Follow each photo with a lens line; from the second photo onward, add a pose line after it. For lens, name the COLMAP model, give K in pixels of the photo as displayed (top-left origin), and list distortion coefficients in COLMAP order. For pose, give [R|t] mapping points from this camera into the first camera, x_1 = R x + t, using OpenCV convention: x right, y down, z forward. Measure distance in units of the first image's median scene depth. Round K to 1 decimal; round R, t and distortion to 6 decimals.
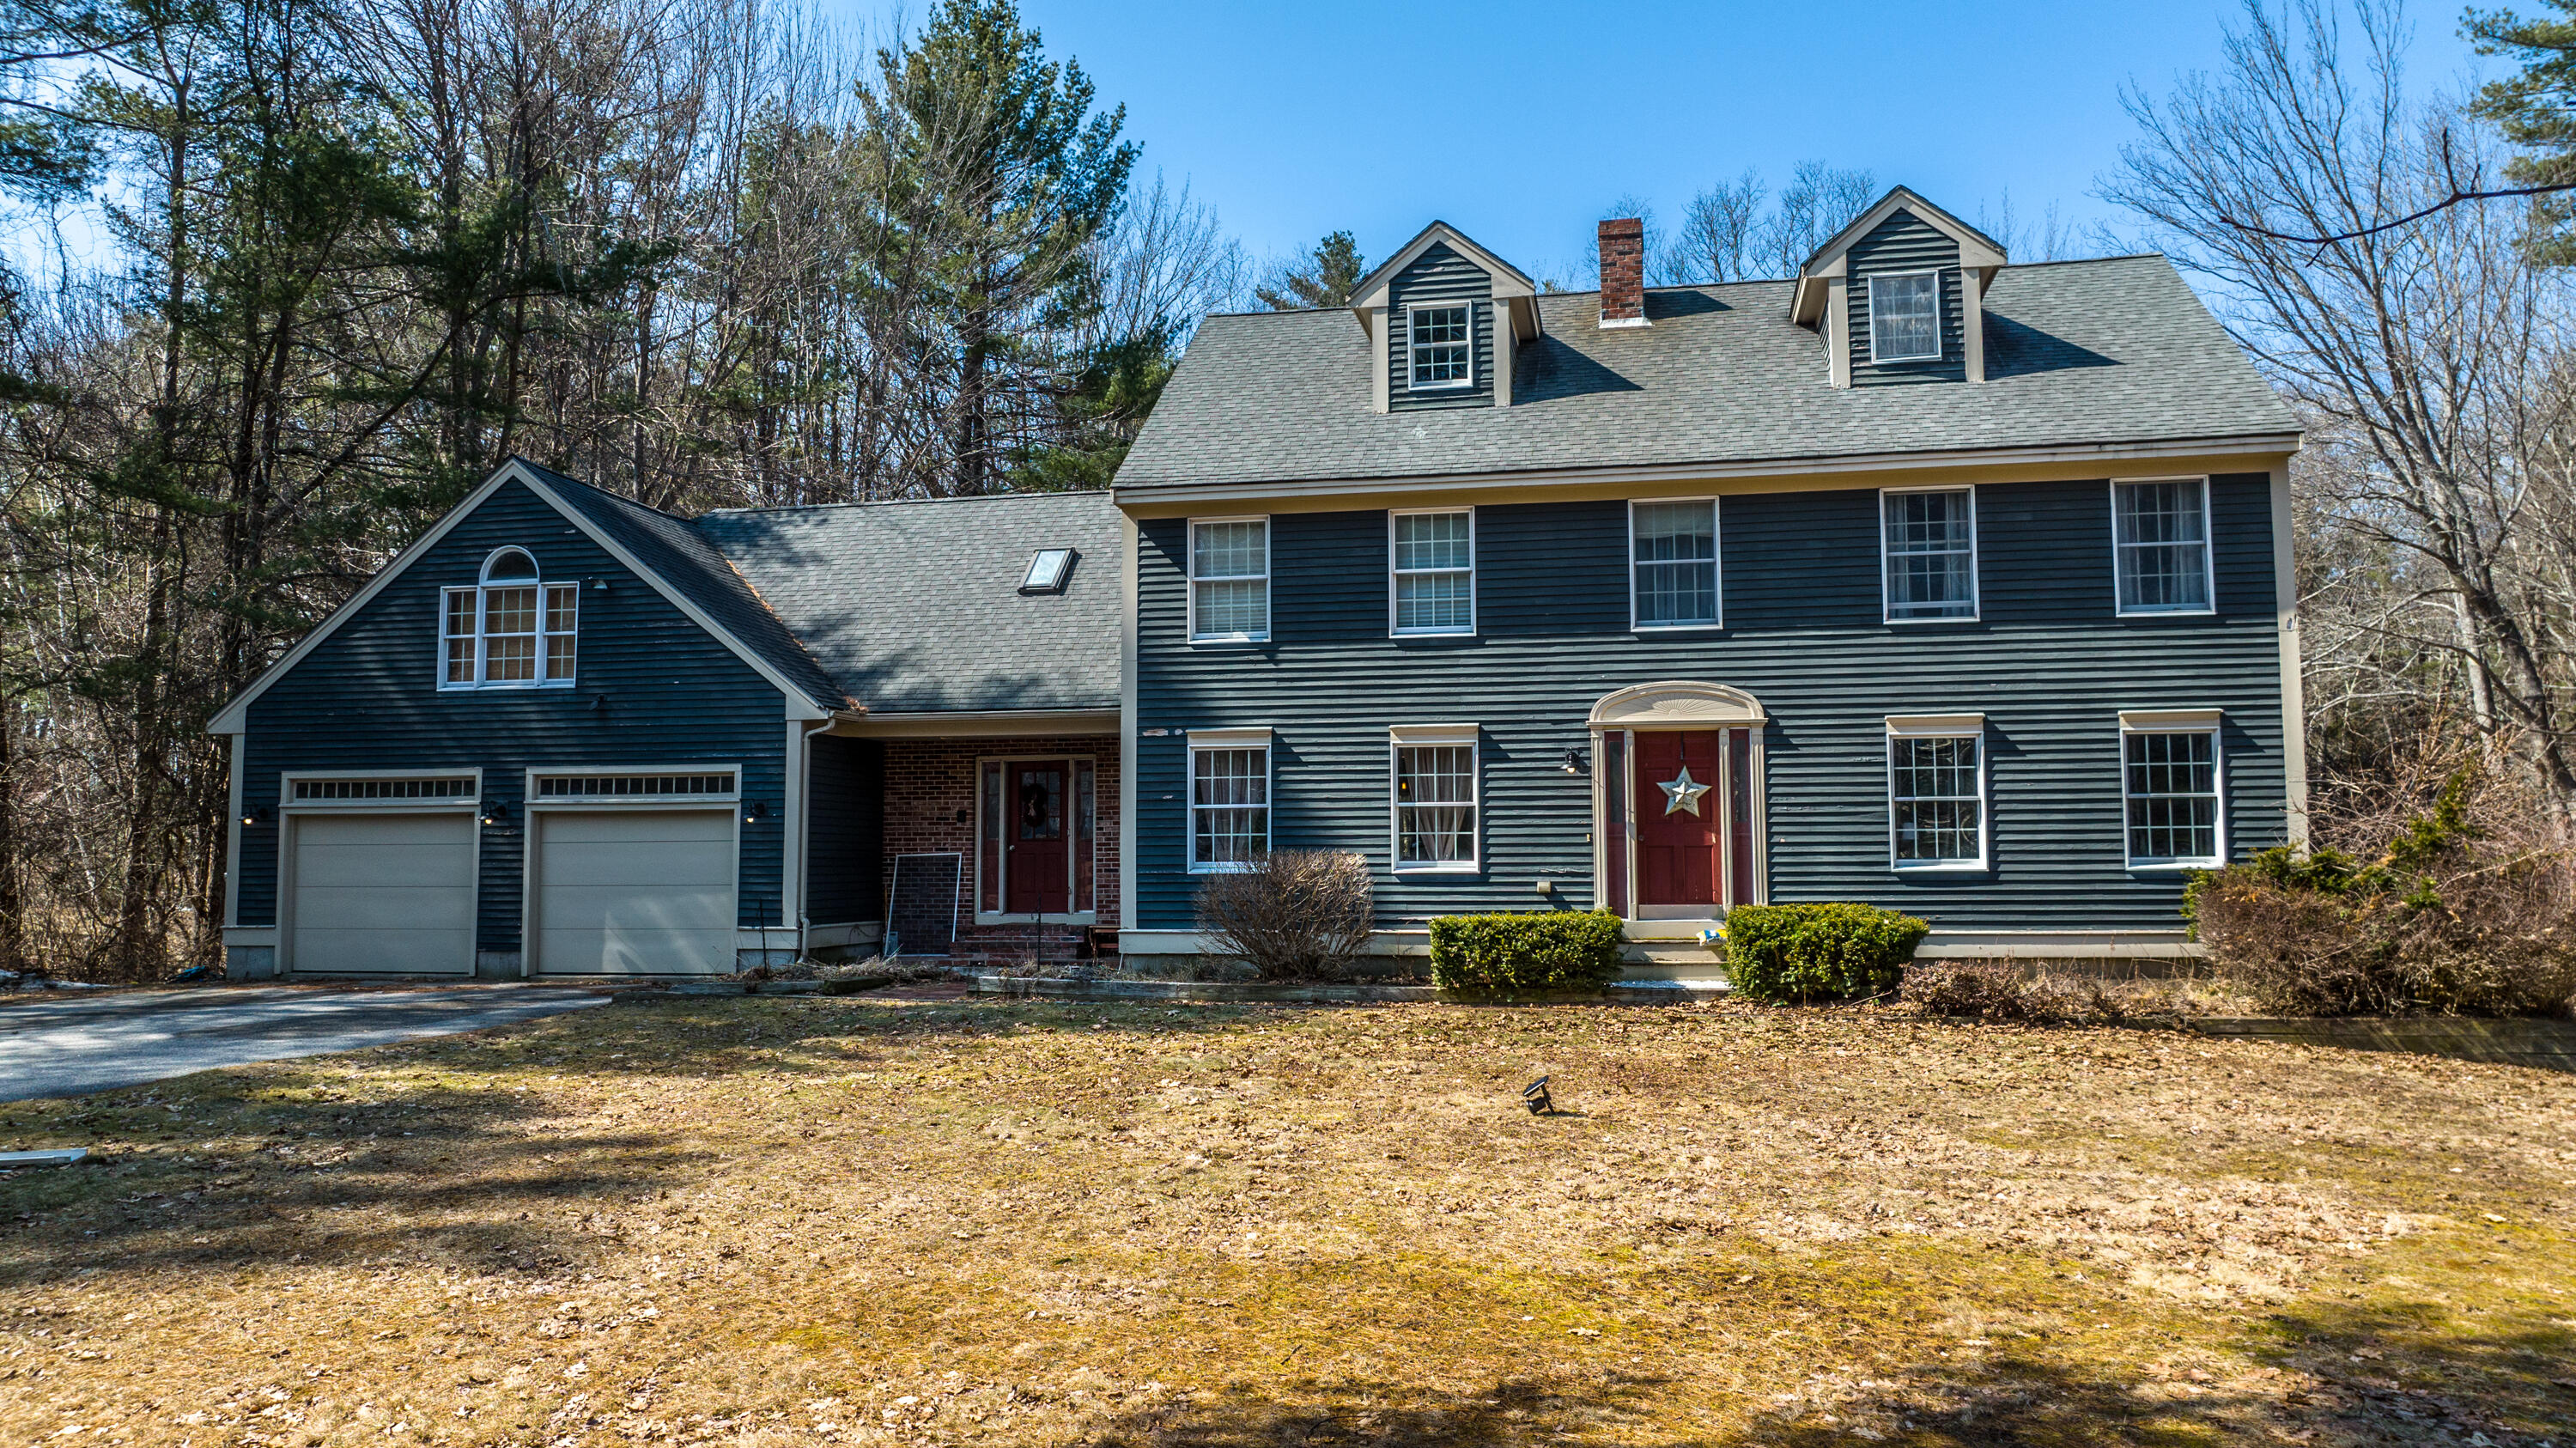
lens RADIAL K [[1762.6, 0, 1288.0], [0, 1762.6, 724.0], [0, 0, 1]] dist [-0.010065, -0.006869]
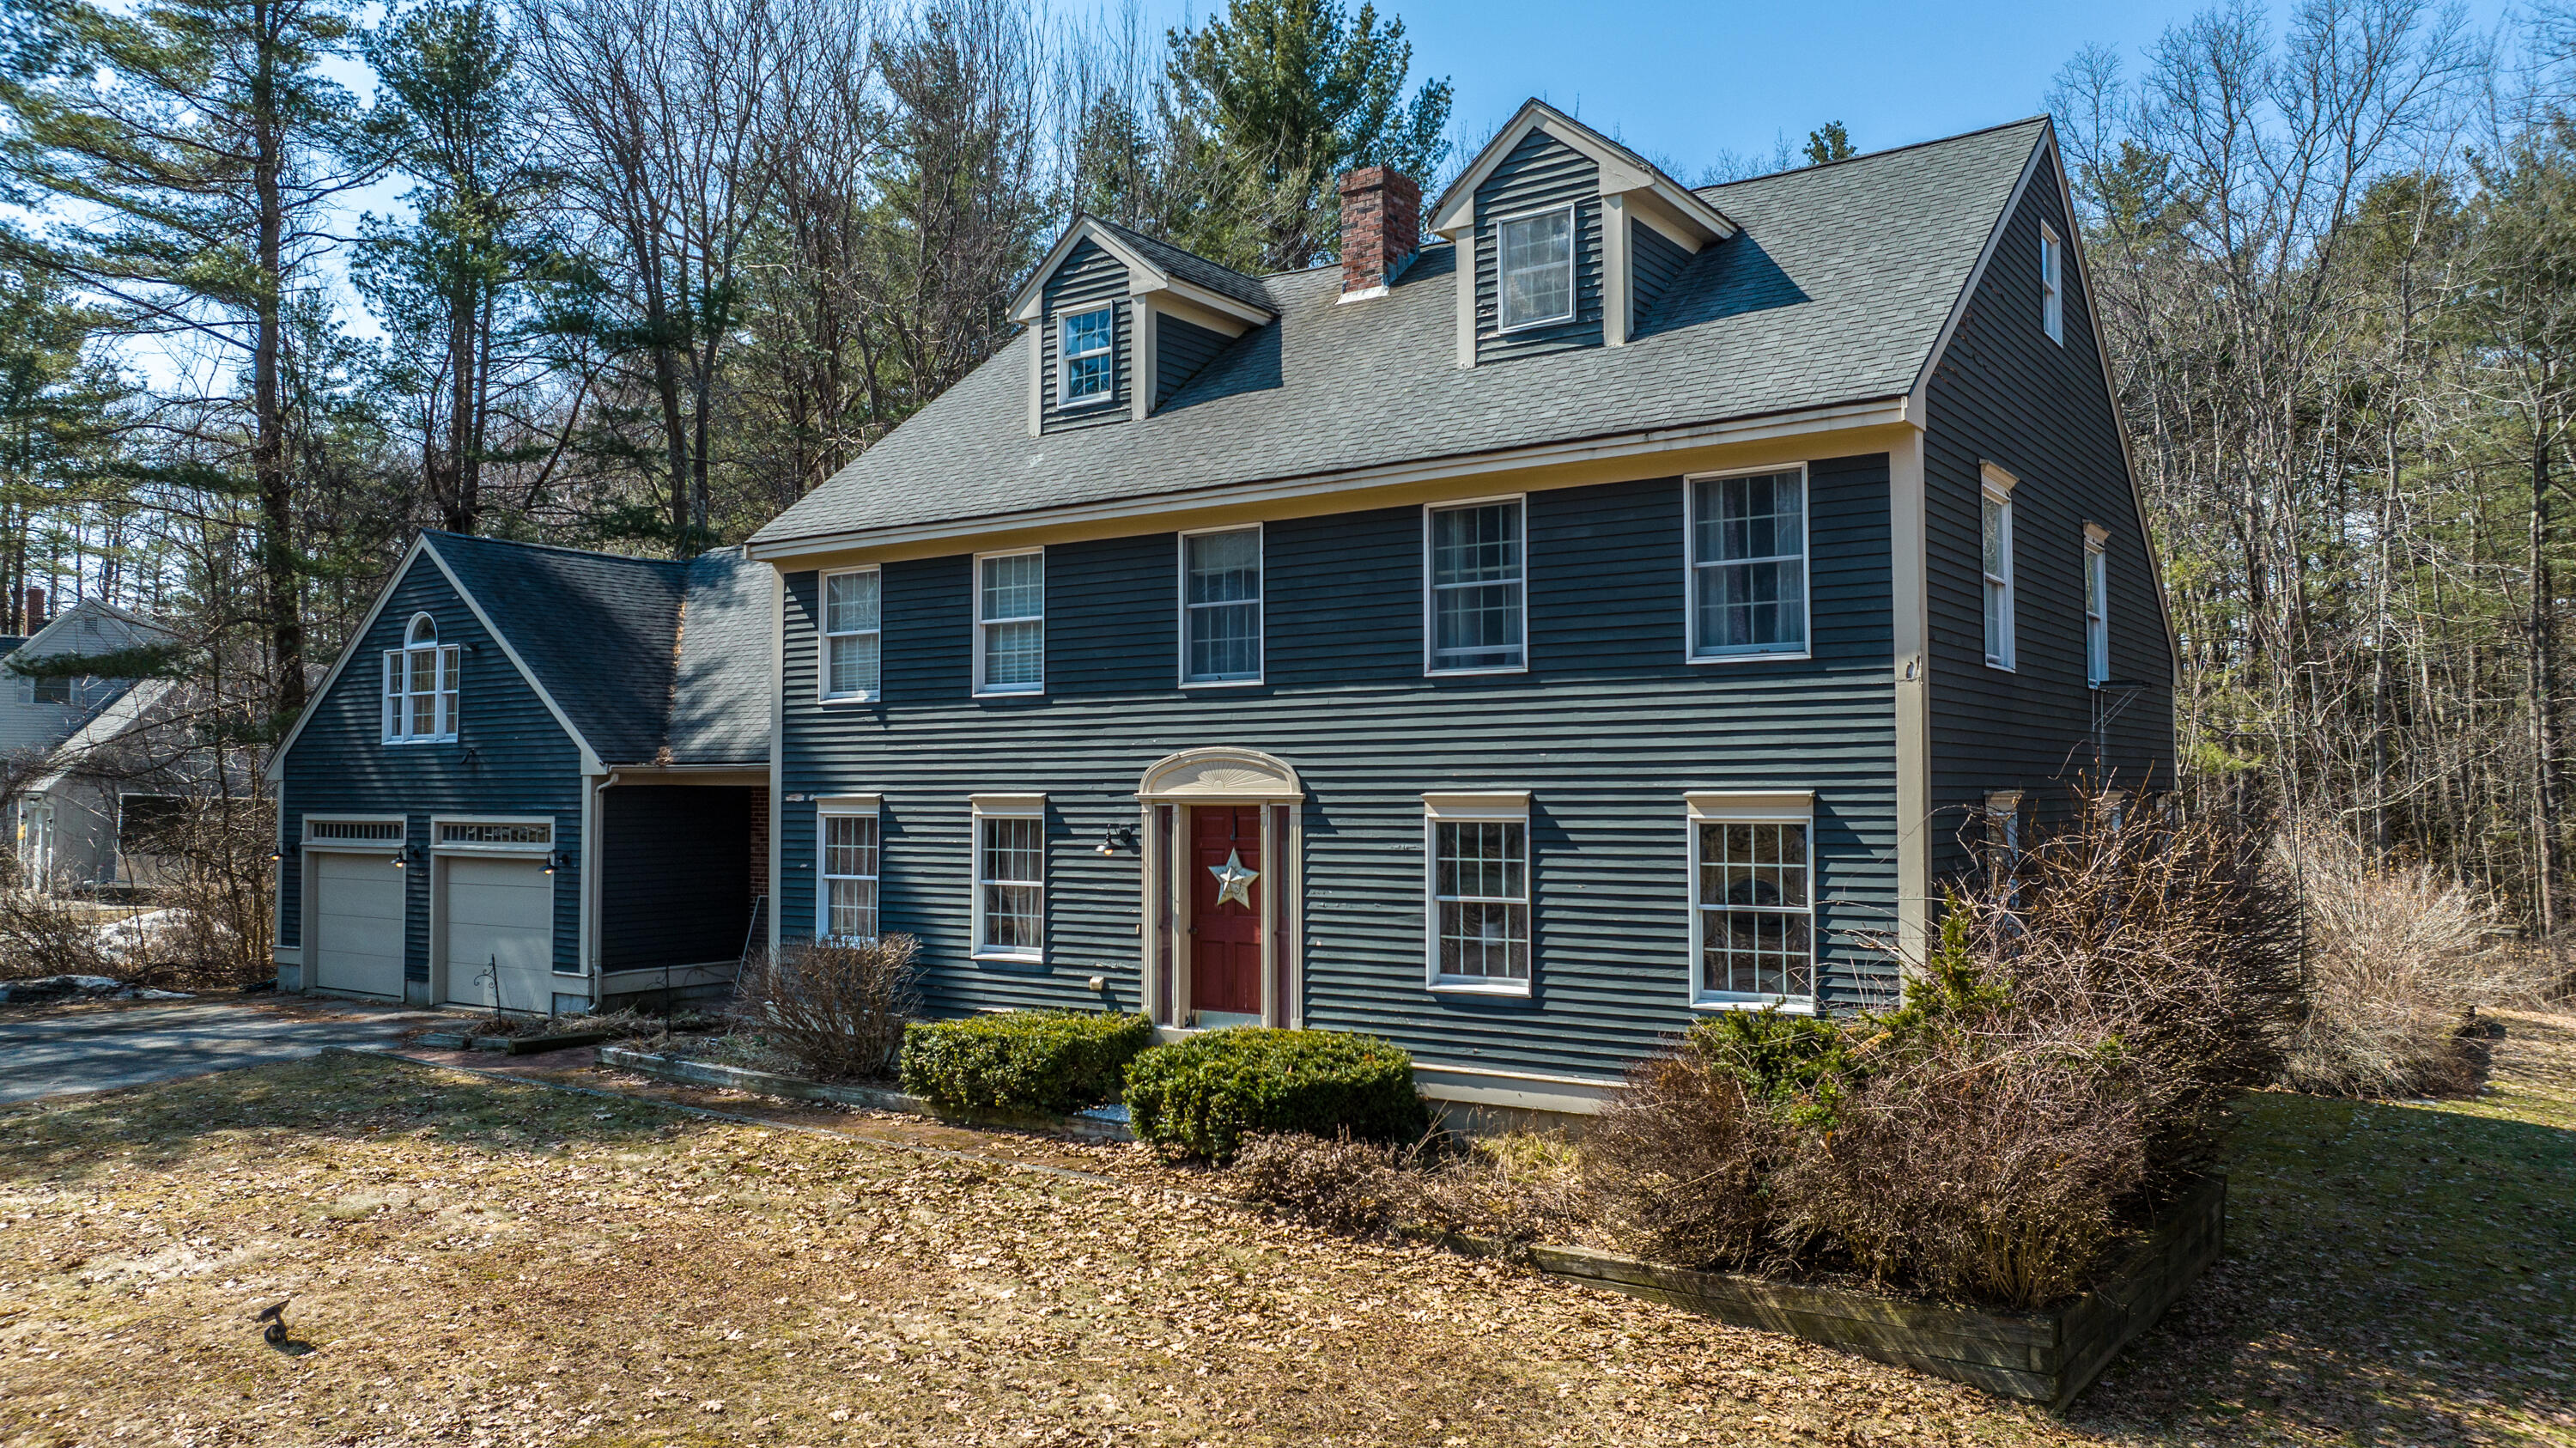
lens RADIAL K [[1762.6, 0, 1288.0], [0, 1762.6, 724.0], [0, 0, 1]] dist [-0.010065, -0.006869]
pose [[0.918542, -0.014518, -0.395057, 0.567023], [0.030708, 0.998926, 0.034690, -0.061847], [0.394129, -0.043996, 0.918001, 0.236907]]
